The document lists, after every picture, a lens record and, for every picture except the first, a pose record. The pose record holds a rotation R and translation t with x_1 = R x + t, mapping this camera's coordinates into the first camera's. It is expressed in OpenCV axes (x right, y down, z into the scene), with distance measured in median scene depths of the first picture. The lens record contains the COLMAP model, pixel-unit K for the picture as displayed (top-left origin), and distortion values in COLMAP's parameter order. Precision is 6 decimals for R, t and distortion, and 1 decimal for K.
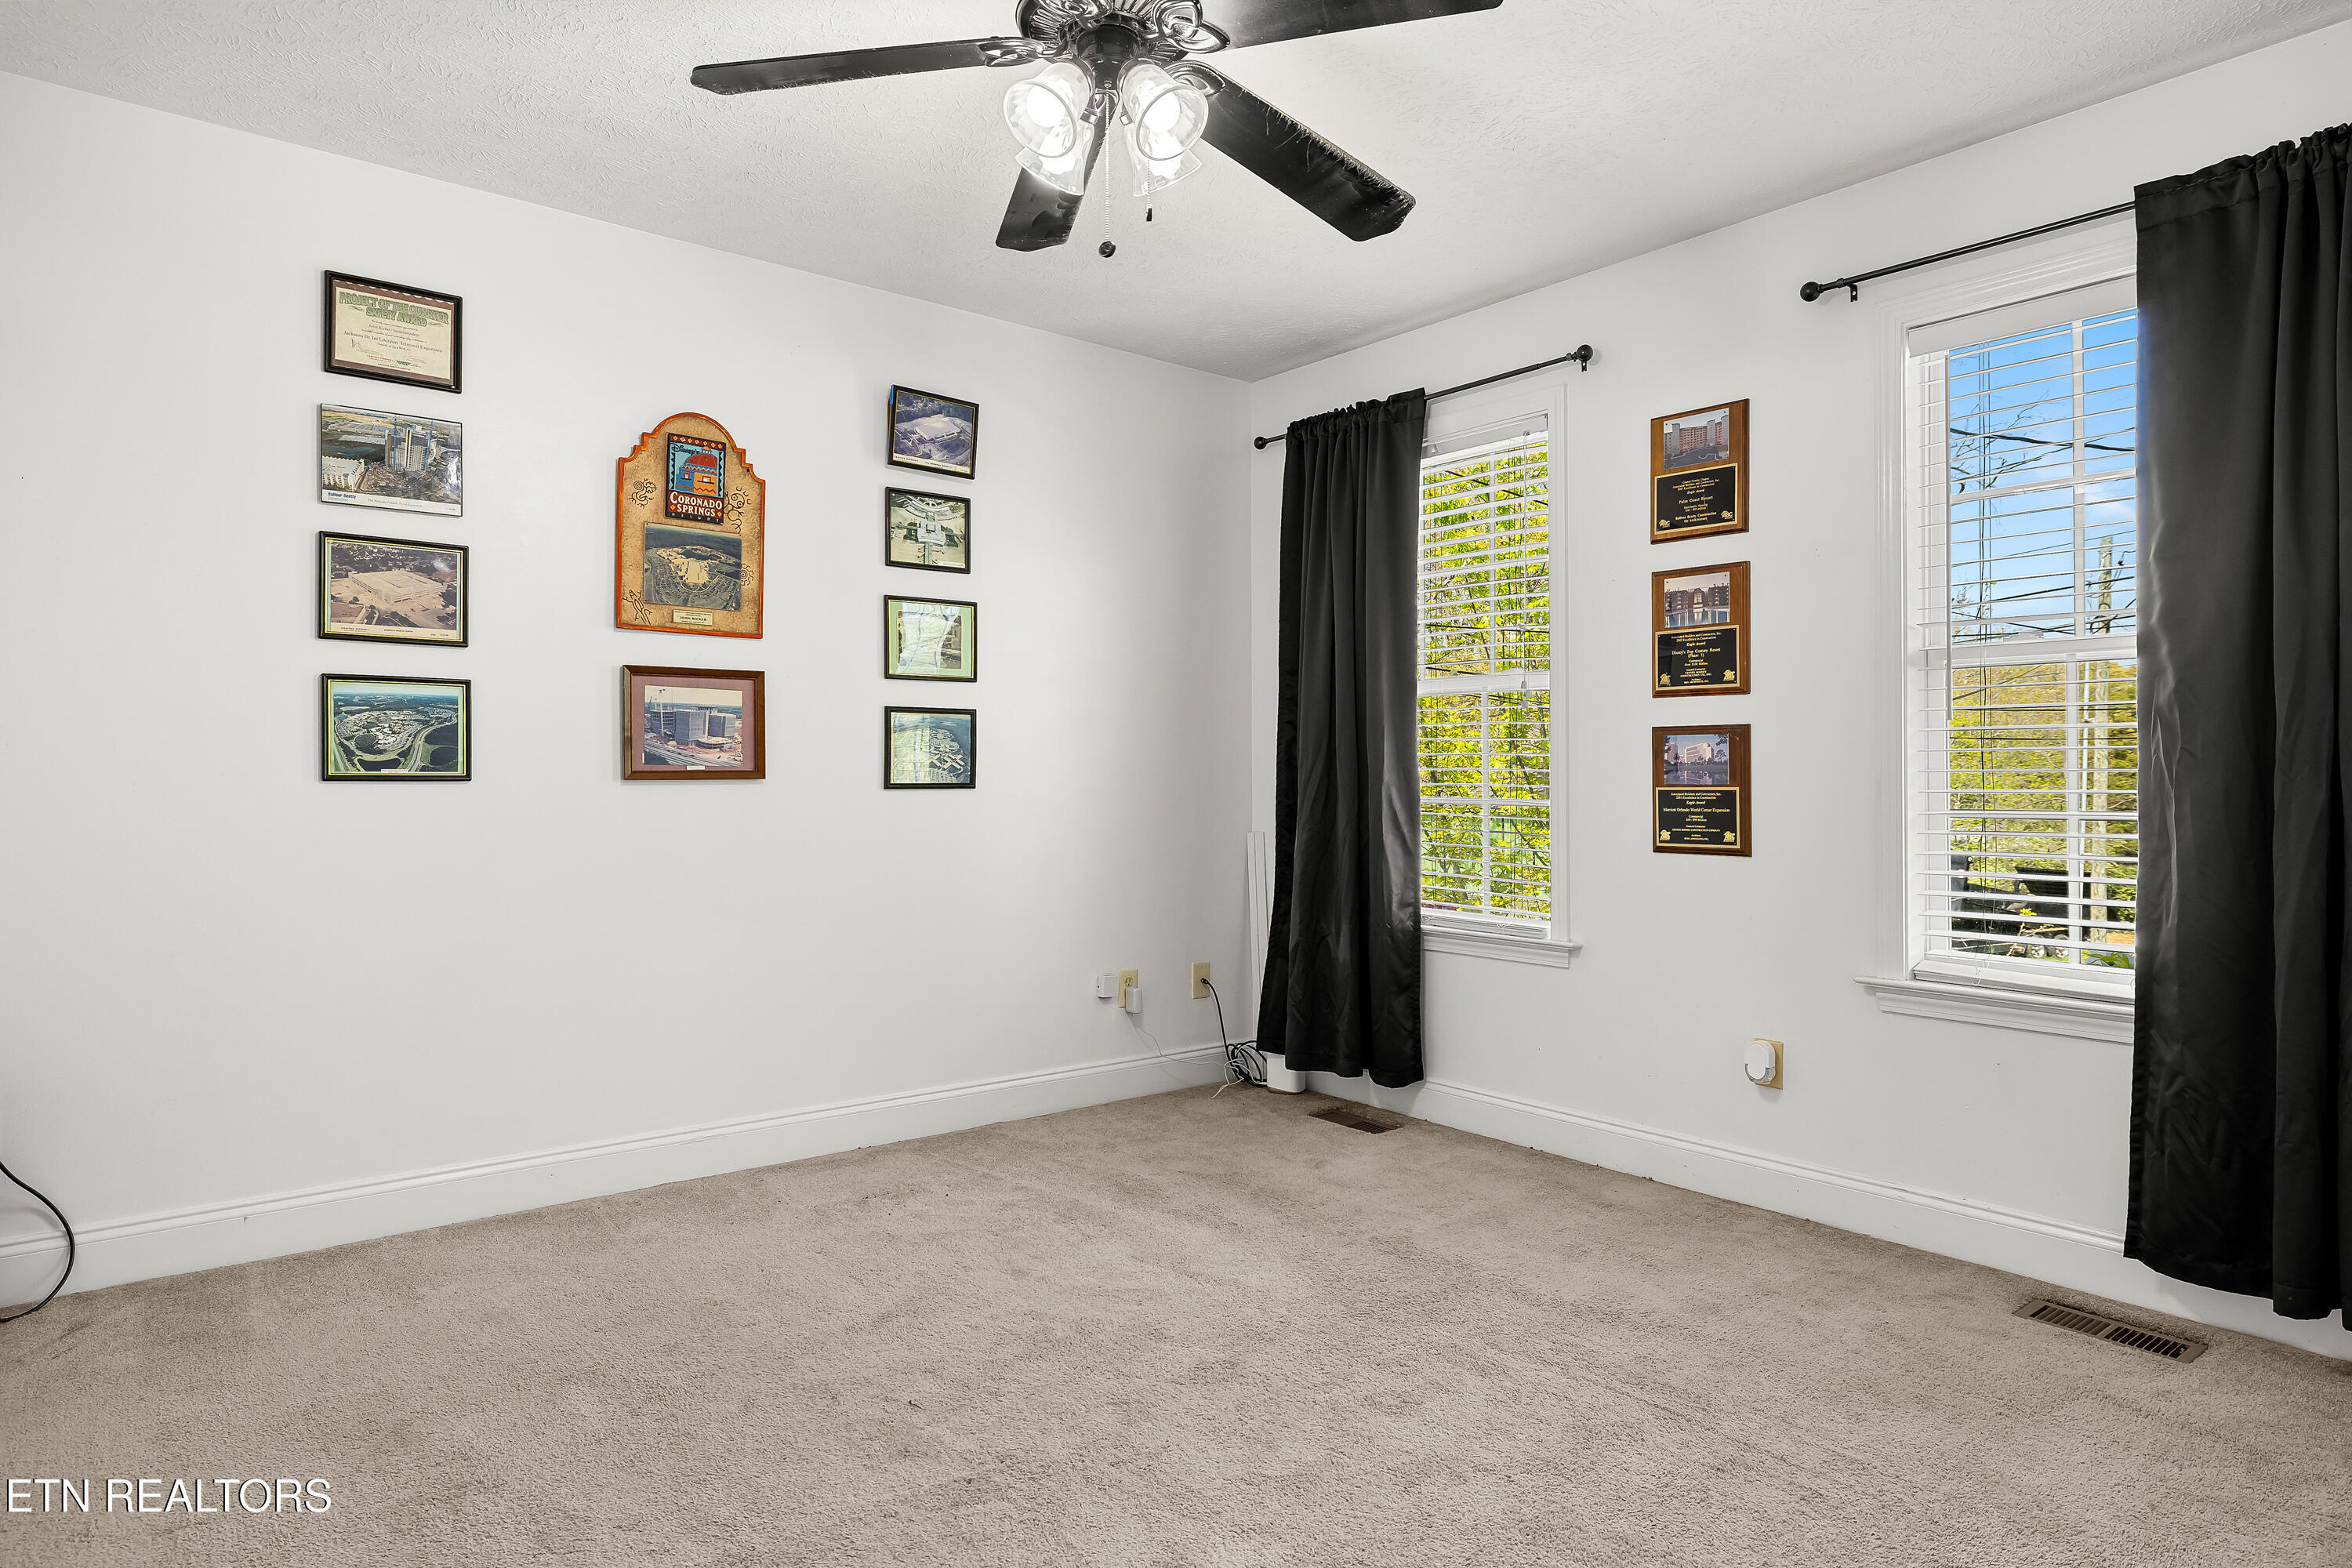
lens RADIAL K [[1366.1, 0, 1160.0], [0, 1366.1, 783.9], [0, 0, 1]] dist [0.001575, 0.000589]
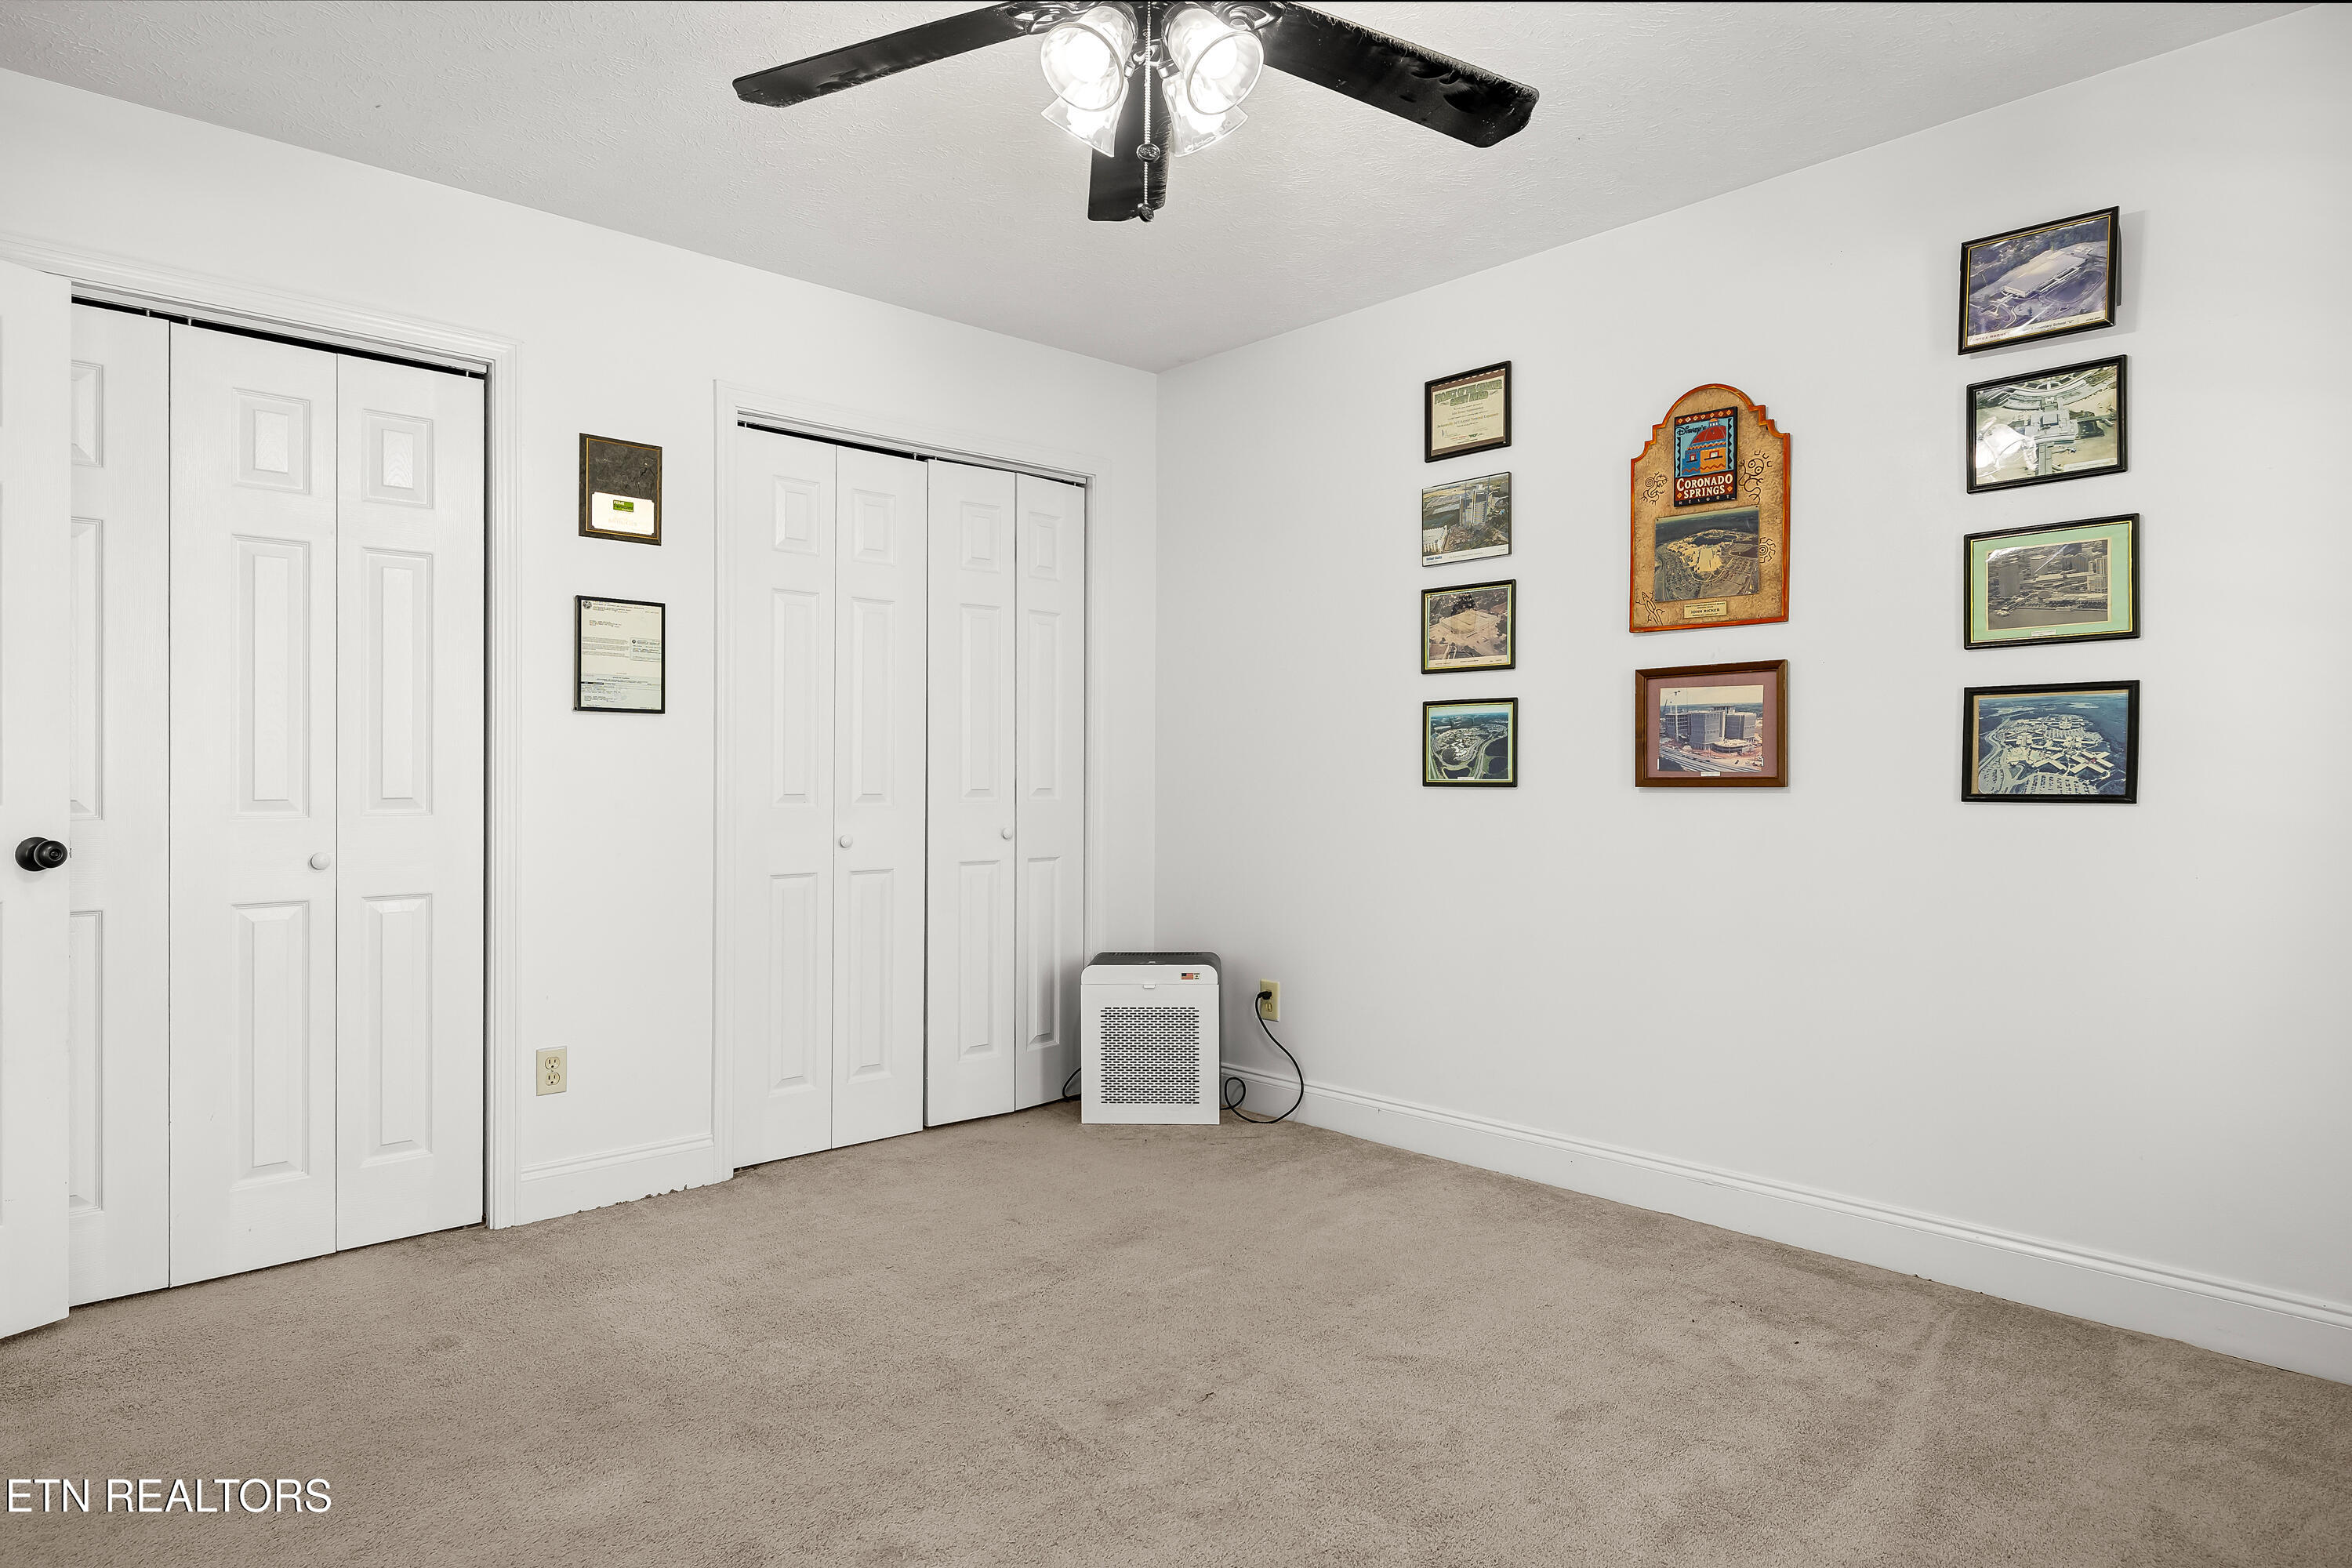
lens RADIAL K [[1366.1, 0, 1160.0], [0, 1366.1, 783.9], [0, 0, 1]] dist [0.001575, 0.000589]
pose [[0.066435, 0.008537, -0.997754, 0.555964], [0.000237, 0.999963, 0.008572, -0.013442], [0.997791, -0.000806, 0.066431, 0.585078]]
